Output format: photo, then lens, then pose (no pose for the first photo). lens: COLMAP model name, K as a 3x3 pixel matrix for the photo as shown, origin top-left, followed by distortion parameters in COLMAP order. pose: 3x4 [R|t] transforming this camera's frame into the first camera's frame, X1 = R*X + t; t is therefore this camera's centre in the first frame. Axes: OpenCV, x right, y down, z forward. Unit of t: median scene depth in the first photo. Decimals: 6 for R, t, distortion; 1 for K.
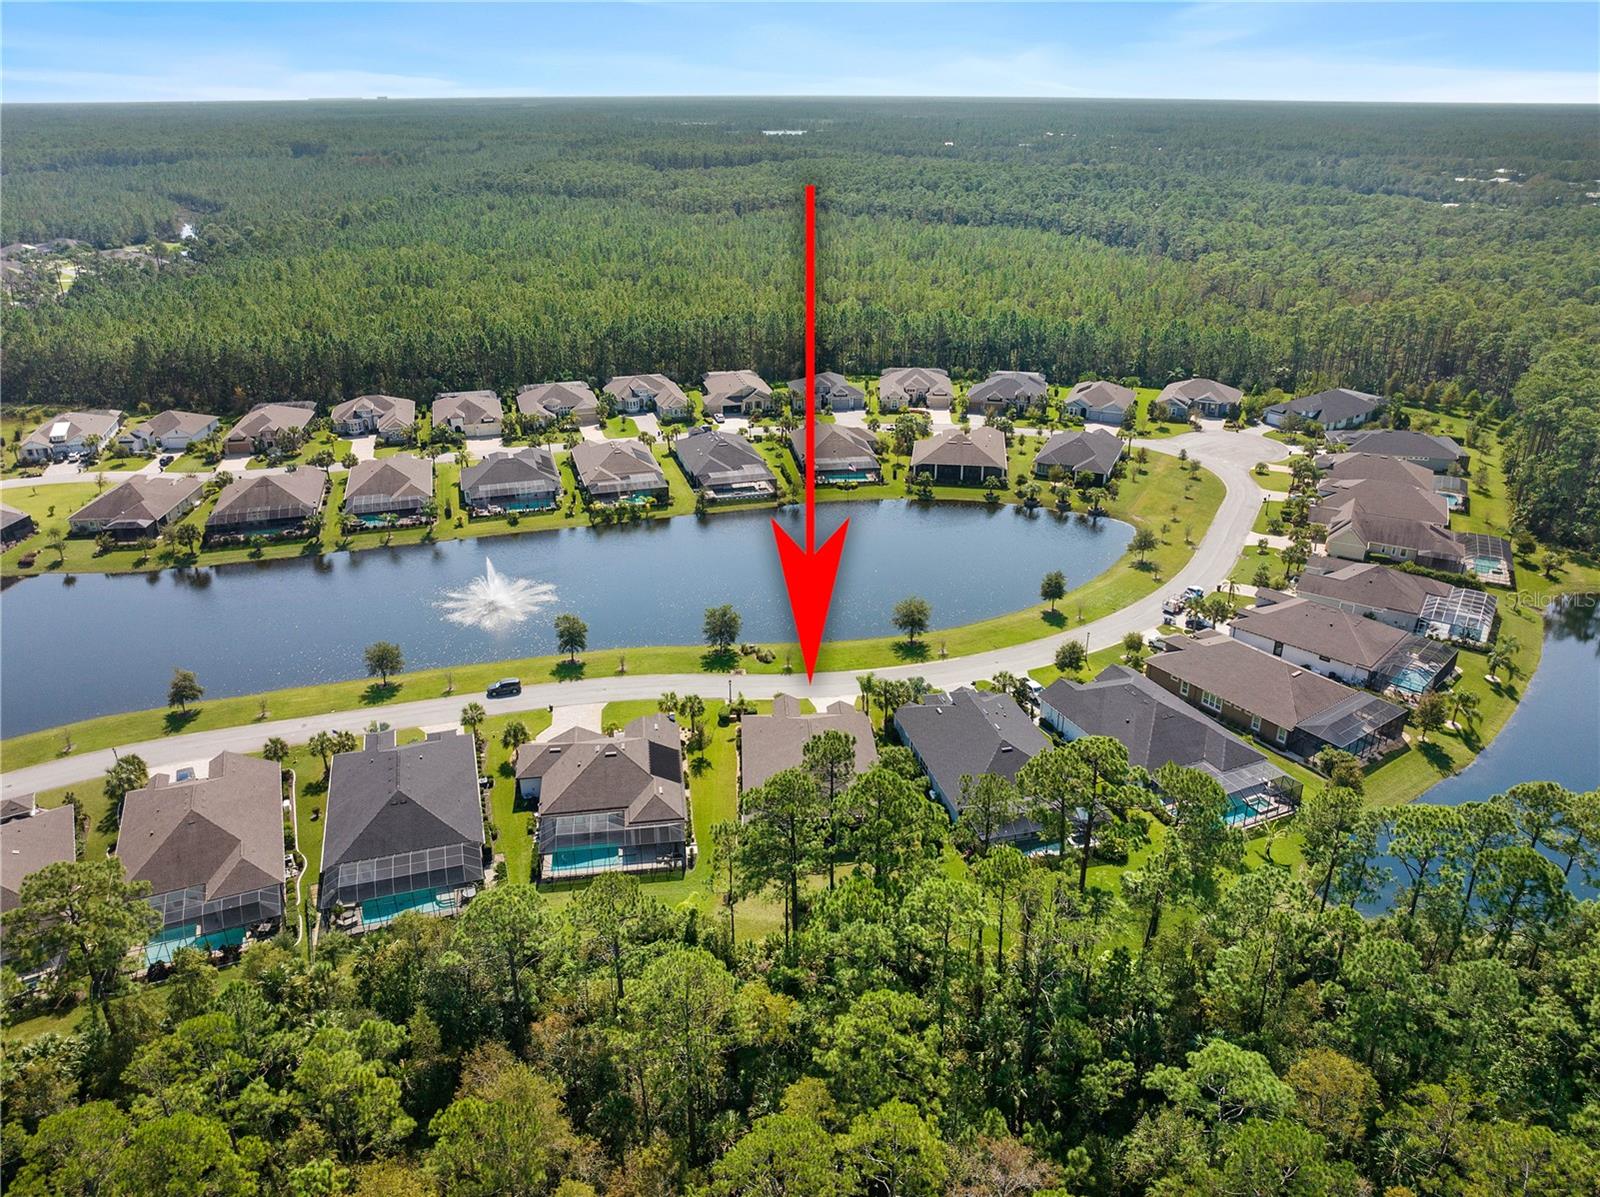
lens RADIAL K [[1085.4, 0, 800.0], [0, 1085.4, 598.5], [0, 0, 1]] dist [-0.038768, -0.007471]
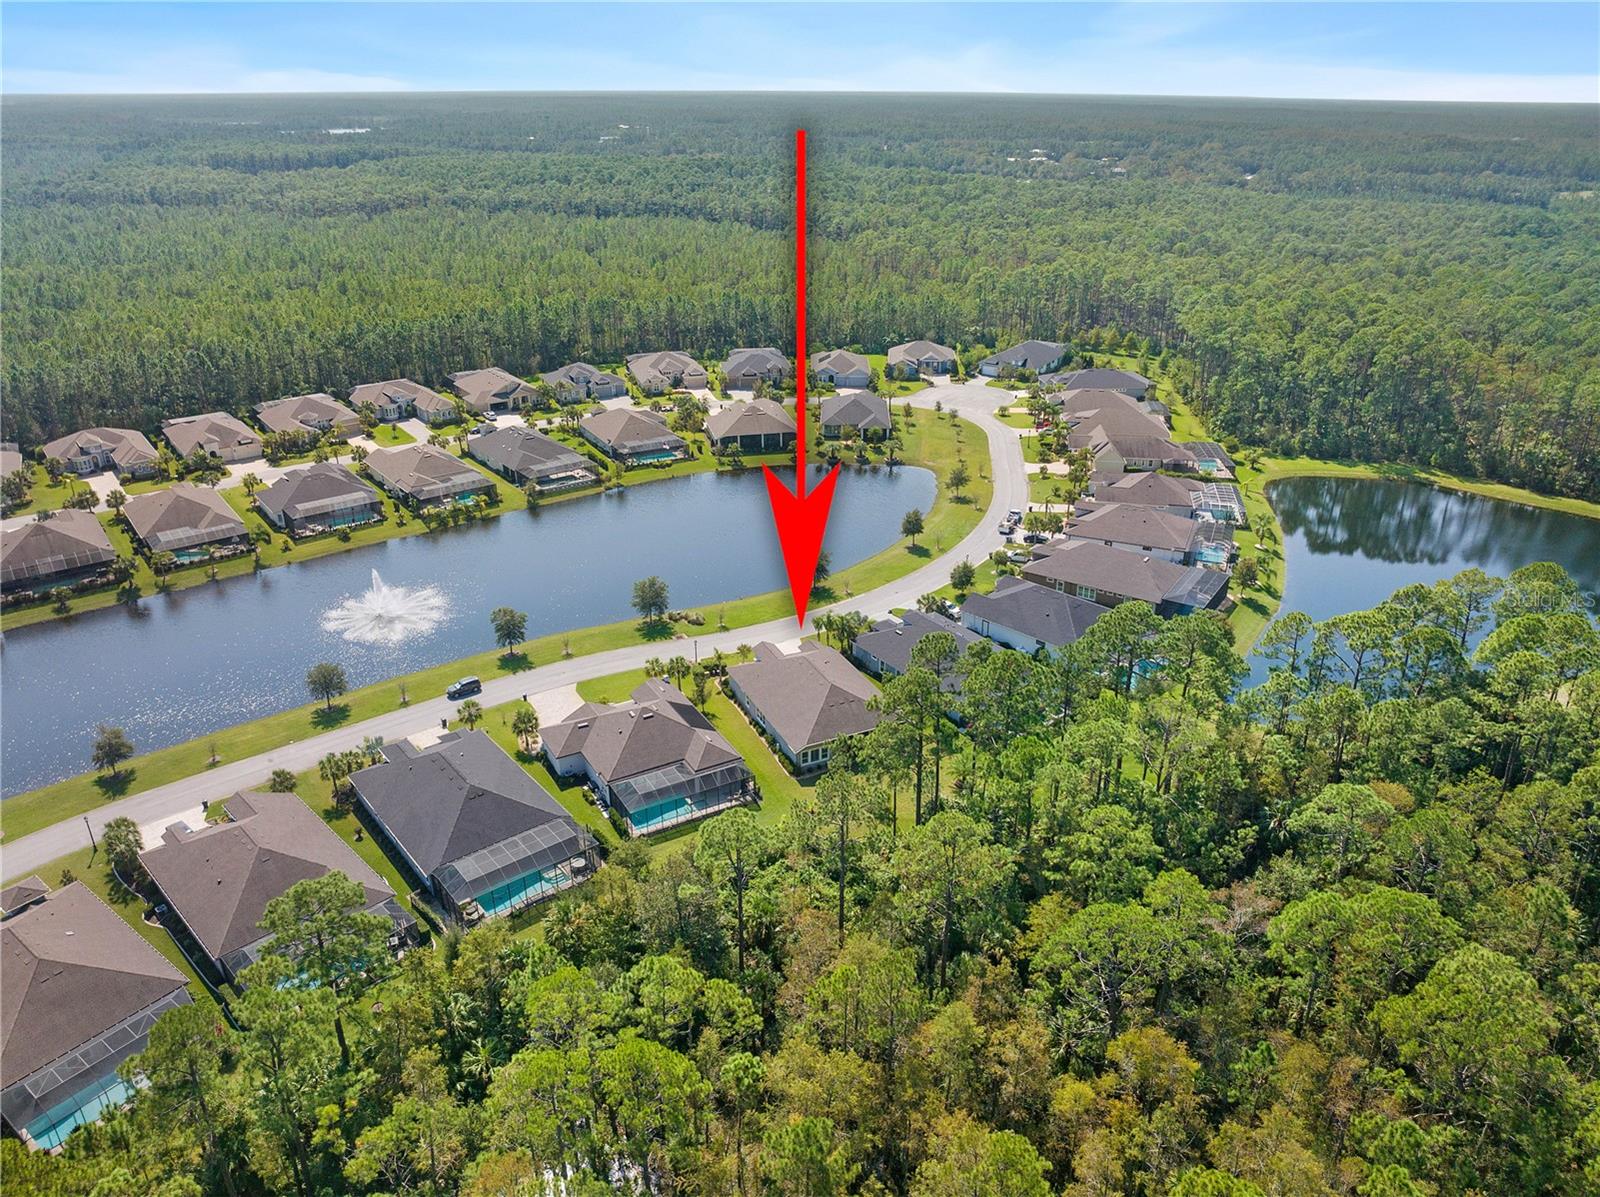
lens RADIAL K [[1085.4, 0, 800.0], [0, 1085.4, 598.5], [0, 0, 1]] dist [-0.038768, -0.007471]
pose [[0.933246, -0.148468, 0.327121, -0.194332], [0.146756, 0.988716, 0.030061, 0.011295], [-0.327893, 0.019953, 0.944504, -0.021902]]
